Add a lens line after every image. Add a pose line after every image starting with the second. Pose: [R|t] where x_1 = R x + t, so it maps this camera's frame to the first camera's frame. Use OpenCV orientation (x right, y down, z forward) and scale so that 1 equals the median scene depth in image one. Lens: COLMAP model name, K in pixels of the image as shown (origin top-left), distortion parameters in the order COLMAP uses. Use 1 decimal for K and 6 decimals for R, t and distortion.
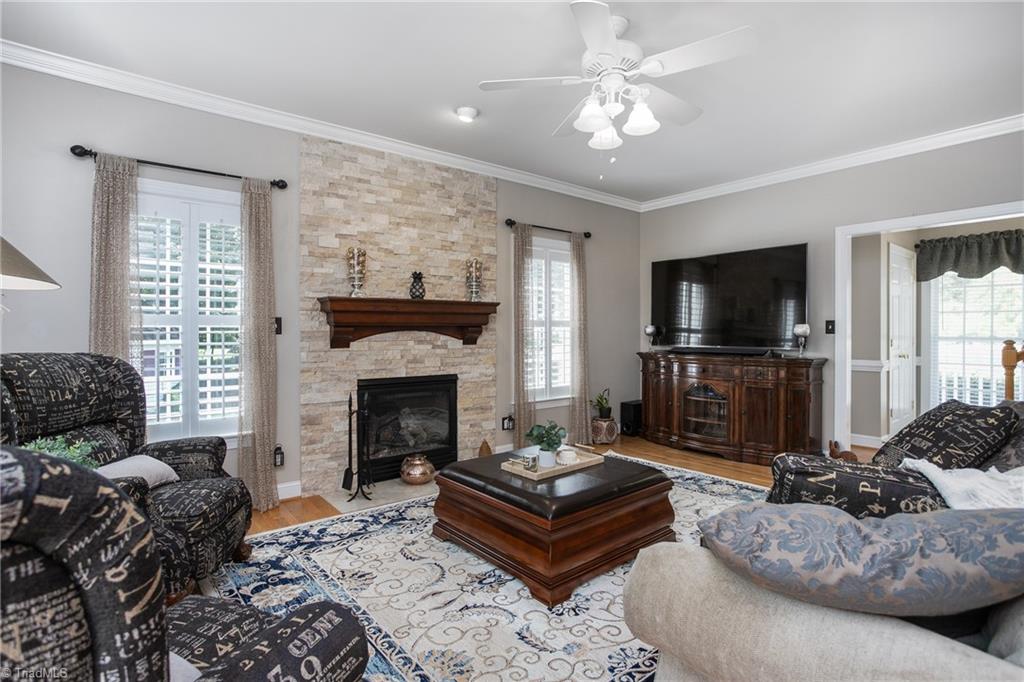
lens RADIAL K [[496.0, 0, 499.7], [0, 496.0, 331.5], [0, 0, 1]] dist [-0.028897, 0.011614]
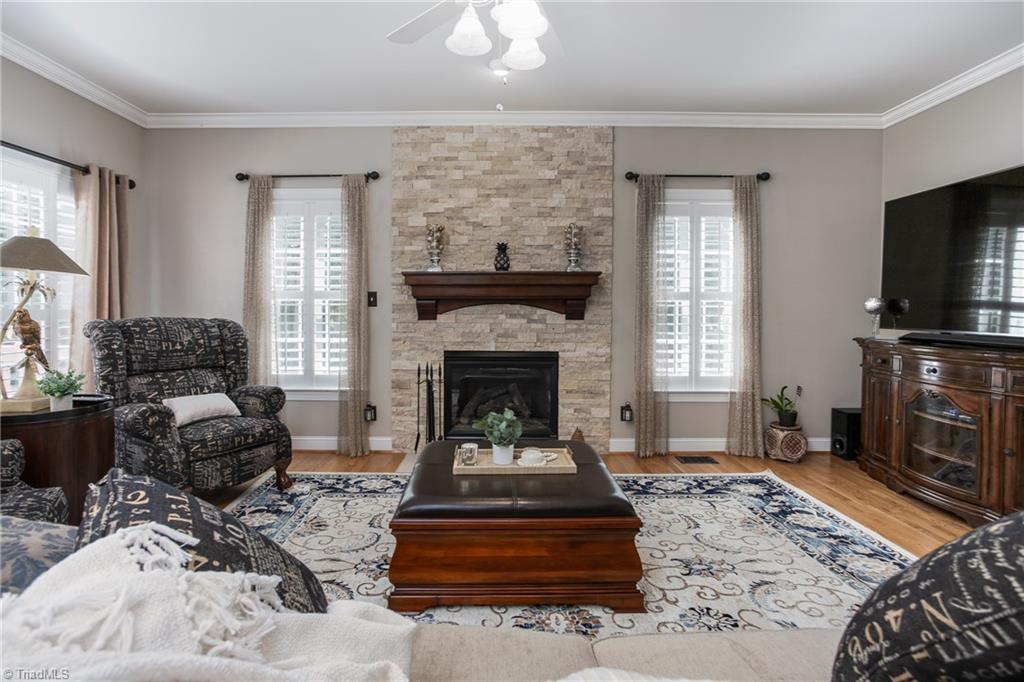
lens RADIAL K [[496.0, 0, 483.8], [0, 496.0, 313.2], [0, 0, 1]] dist [-0.028897, 0.011614]
pose [[0.785729, 0.013714, -0.618419, 0.423028], [-0.005292, 0.999867, 0.015449, 0.001696], [0.618549, -0.008867, 0.785696, 0.227163]]
